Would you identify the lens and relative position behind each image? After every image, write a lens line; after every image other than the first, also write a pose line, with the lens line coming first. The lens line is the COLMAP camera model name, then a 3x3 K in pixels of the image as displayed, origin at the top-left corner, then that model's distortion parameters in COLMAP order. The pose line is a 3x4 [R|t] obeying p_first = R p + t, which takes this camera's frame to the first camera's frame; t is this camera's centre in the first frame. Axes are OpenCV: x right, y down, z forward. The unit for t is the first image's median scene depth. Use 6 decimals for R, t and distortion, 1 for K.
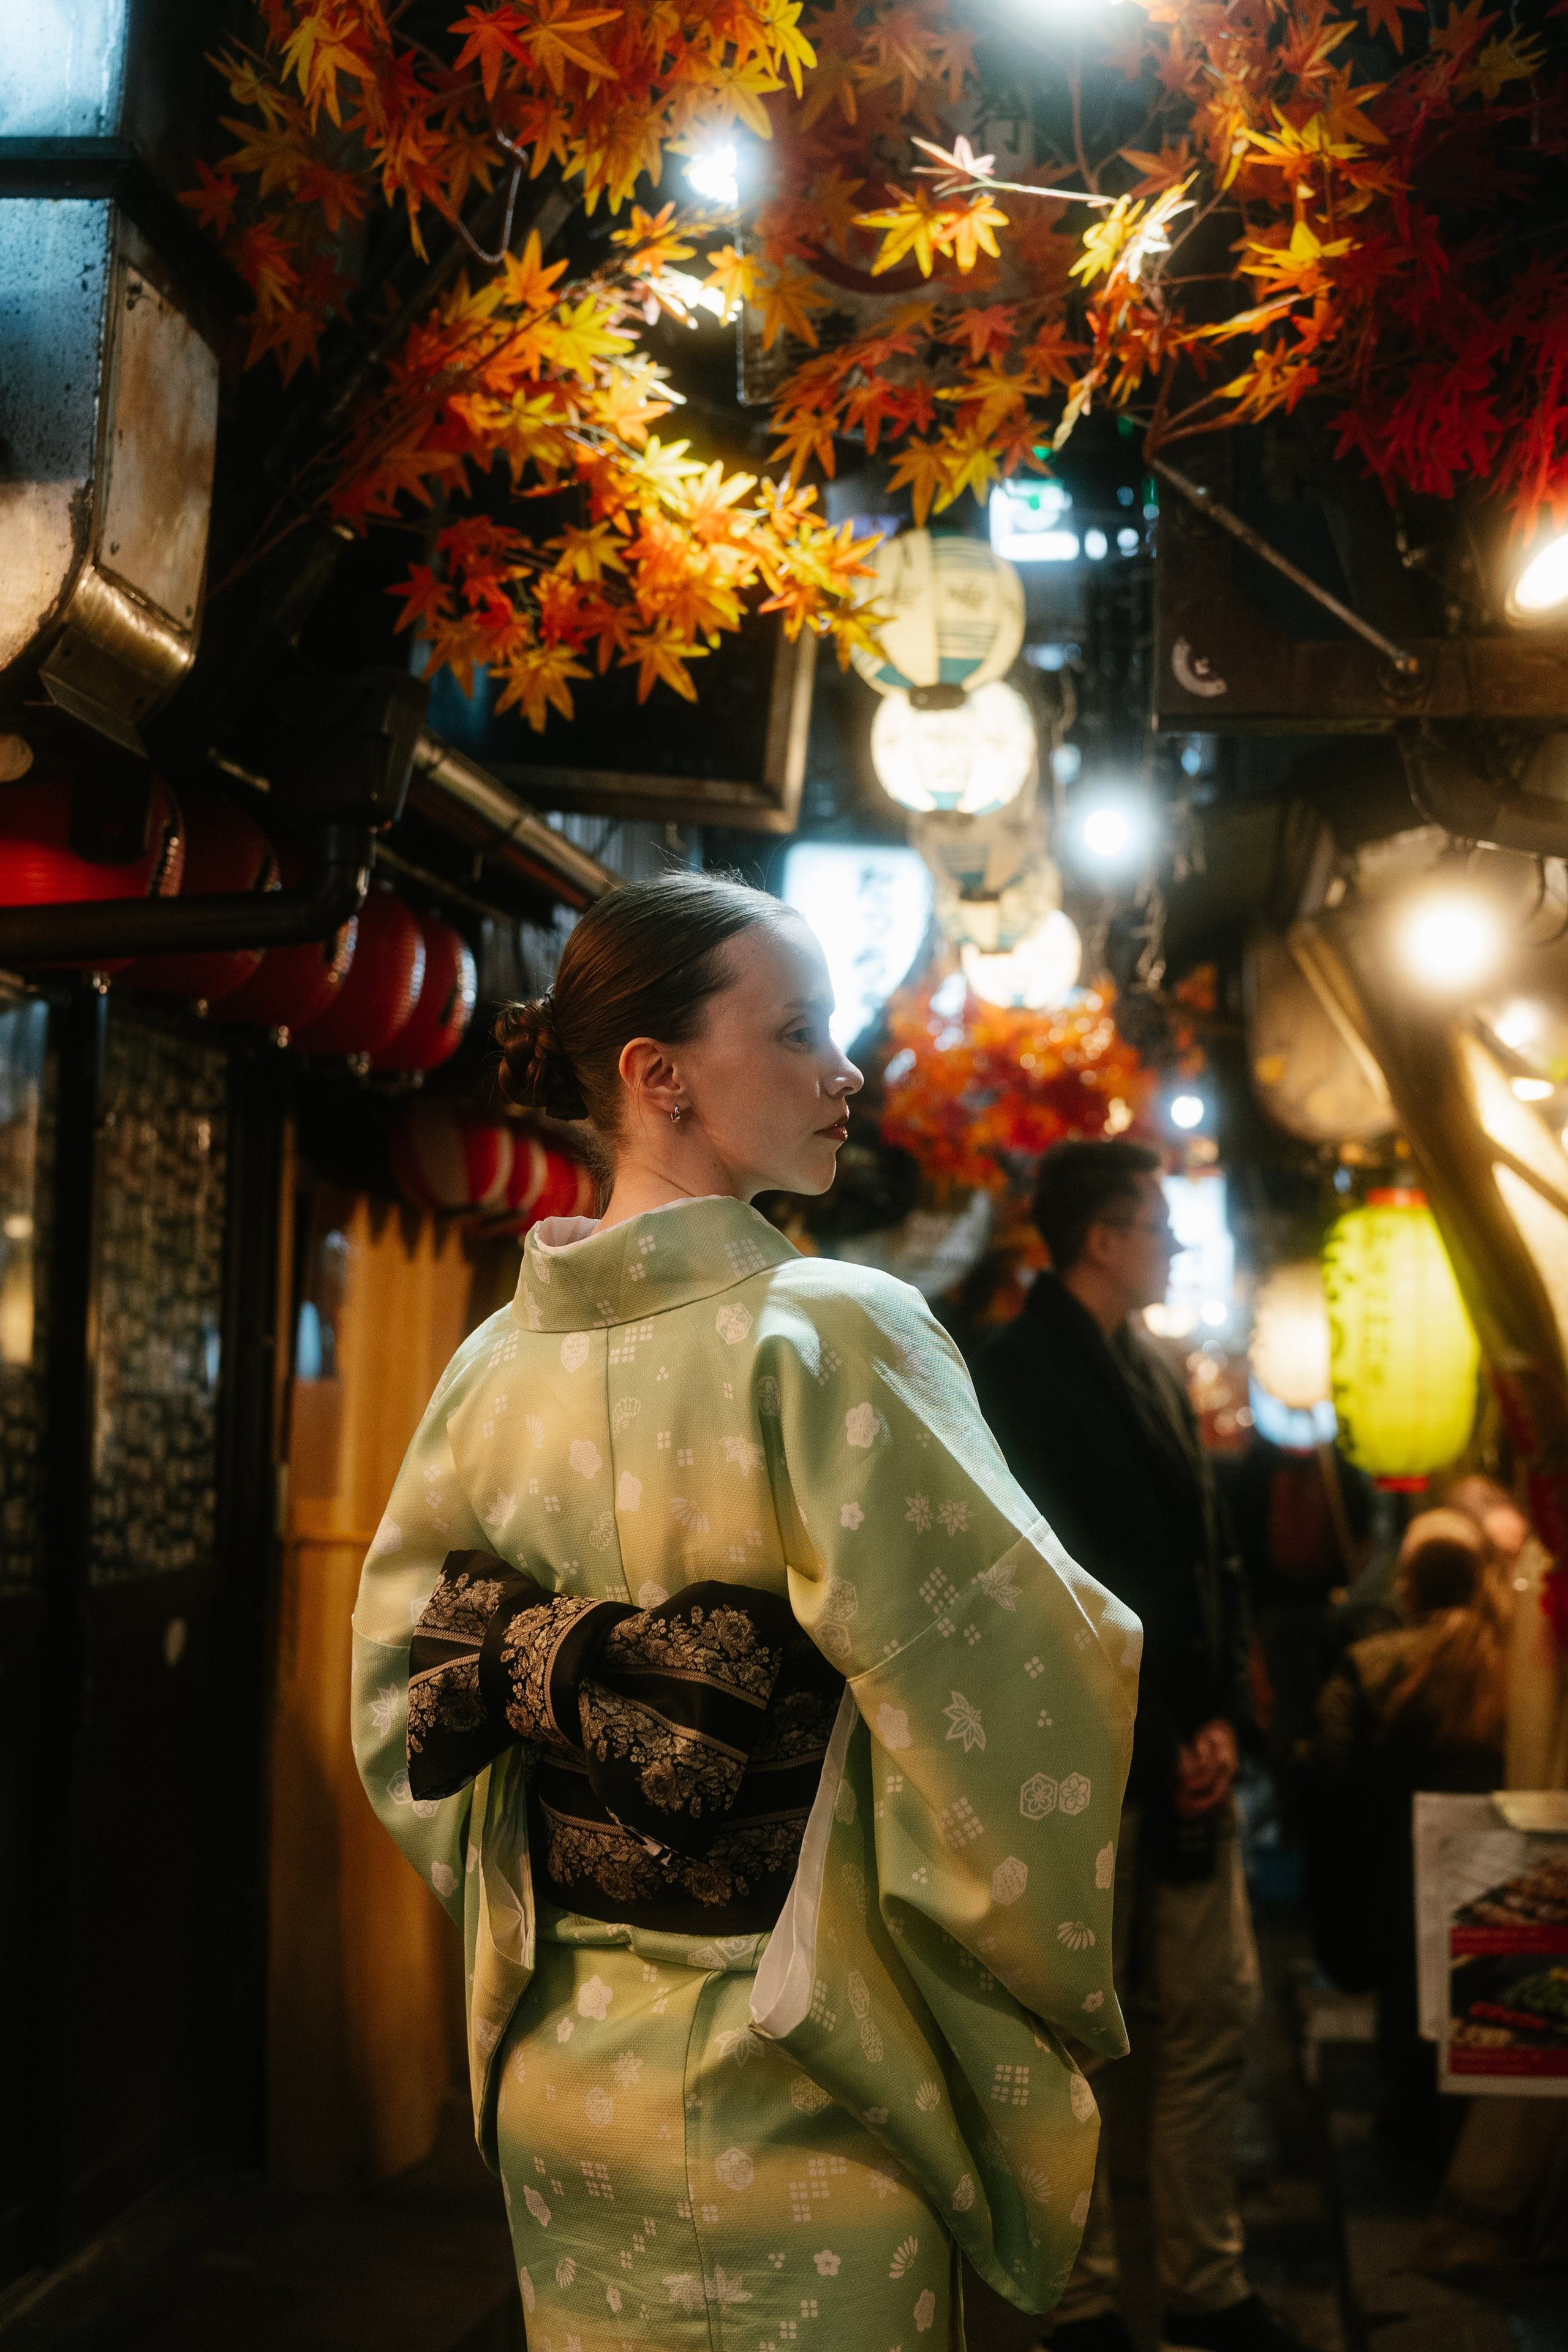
lens RADIAL K [[2897.7, 0, 761.8], [0, 2897.7, 1074.3], [0, 0, 1]] dist [-0.048160, 0.000000]
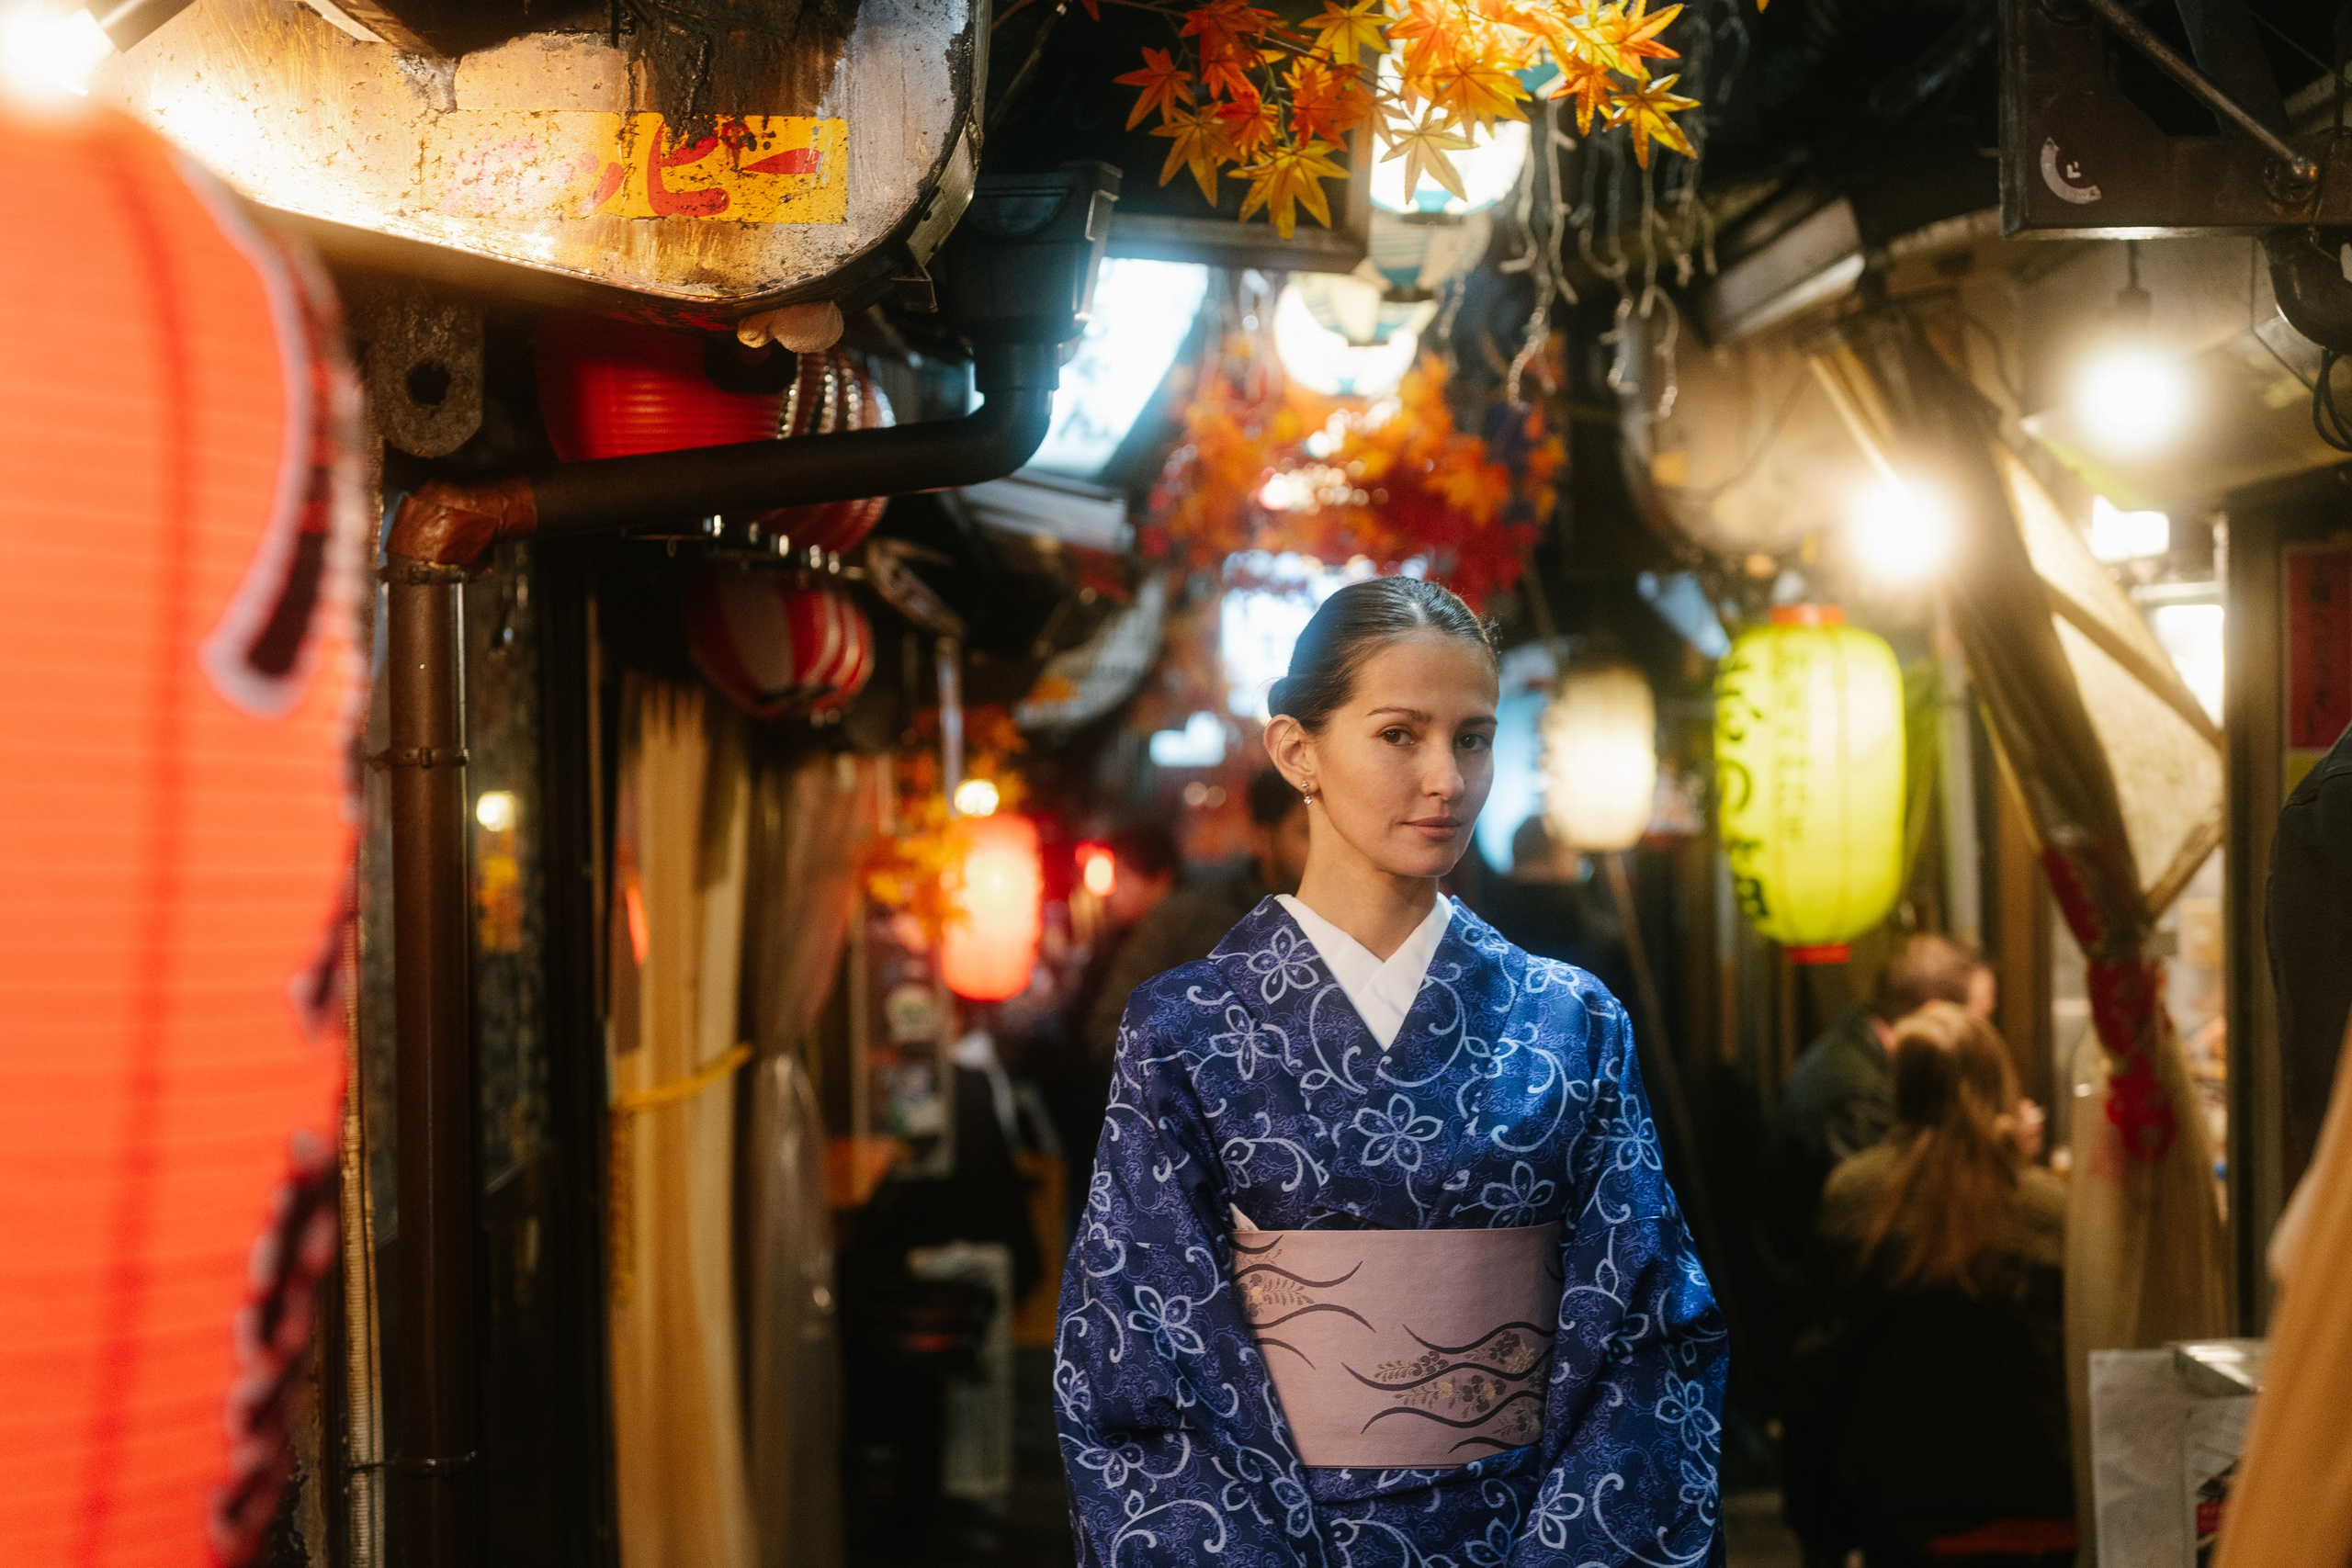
lens RADIAL K [[3754.7, 0, 1191.3], [0, 3754.7, 791.0], [0, 0, 1]] dist [-0.016398, 0.000000]
pose [[0.989976, -0.041465, 0.135011, -0.266414], [0.026463, 0.993460, 0.111072, -0.080719], [-0.138733, -0.106385, 0.984599, -0.121179]]
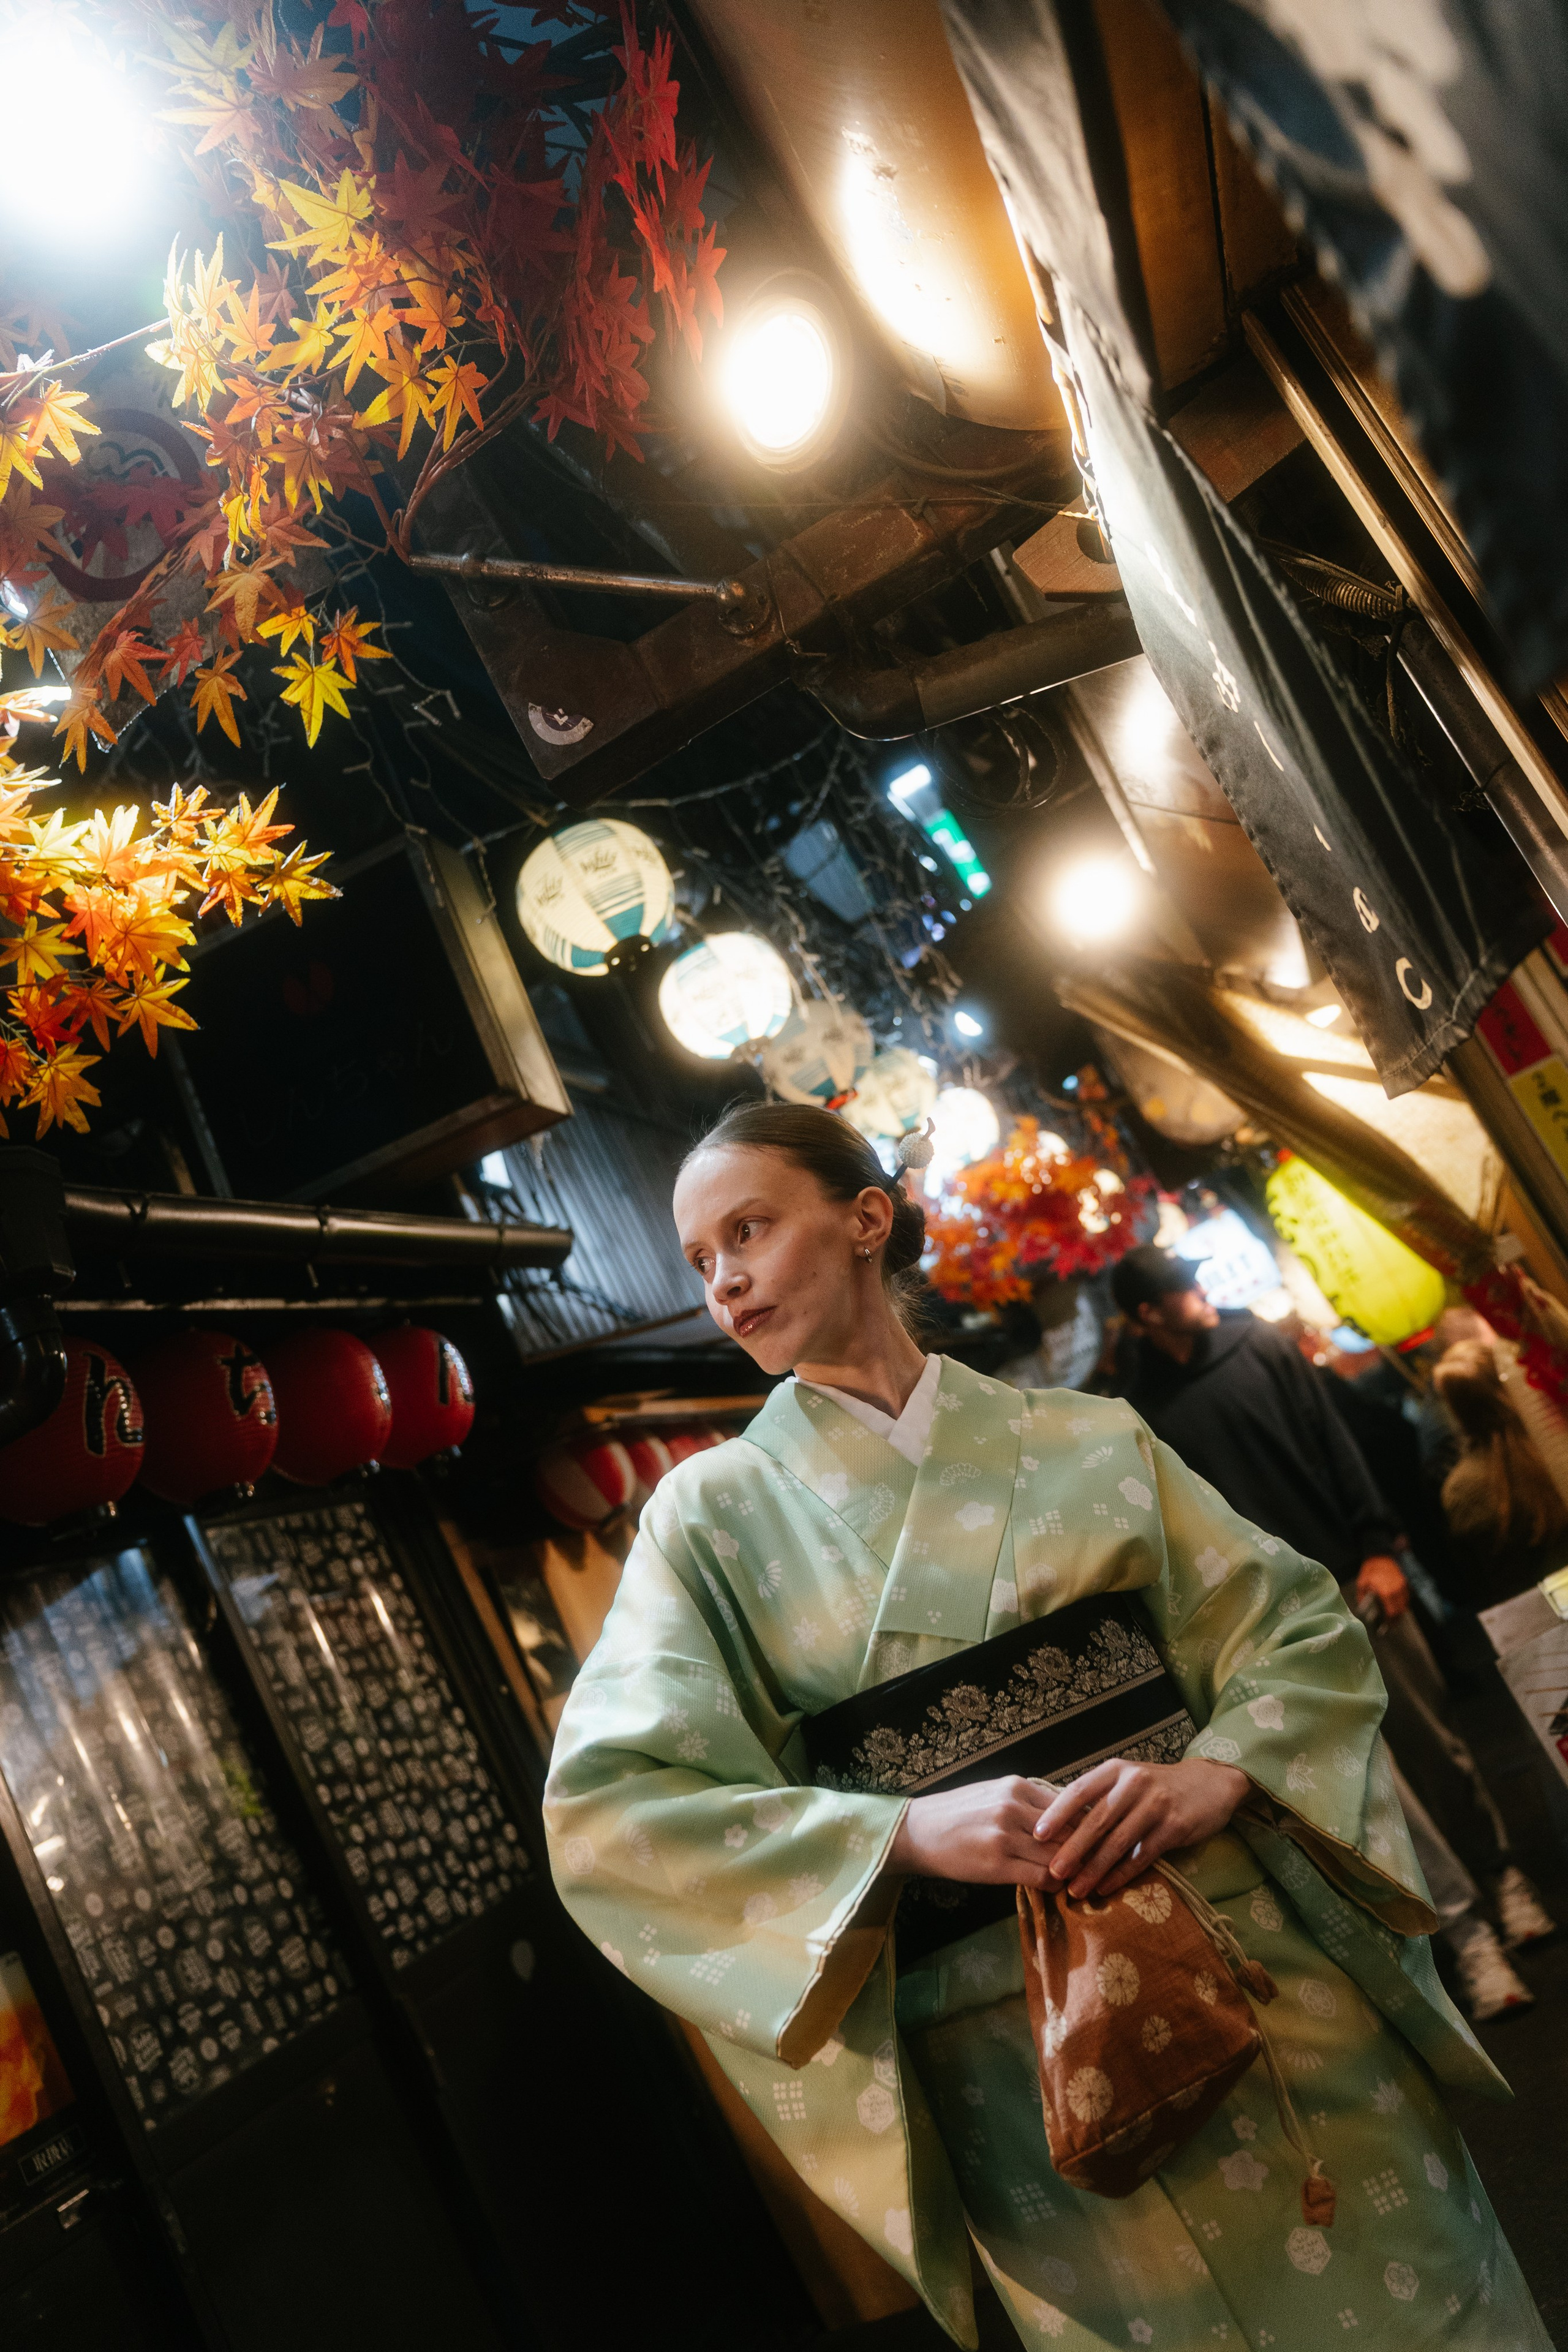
lens RADIAL K [[1829.1, 0, 781.1], [0, 1829.1, 1181.4], [0, 0, 1]] dist [-0.018019, -0.023668]
pose [[0.868239, -0.491051, -0.070927, 0.170812], [0.482442, 0.868953, -0.110323, 0.083723], [0.115806, 0.061568, 0.991362, 0.403933]]
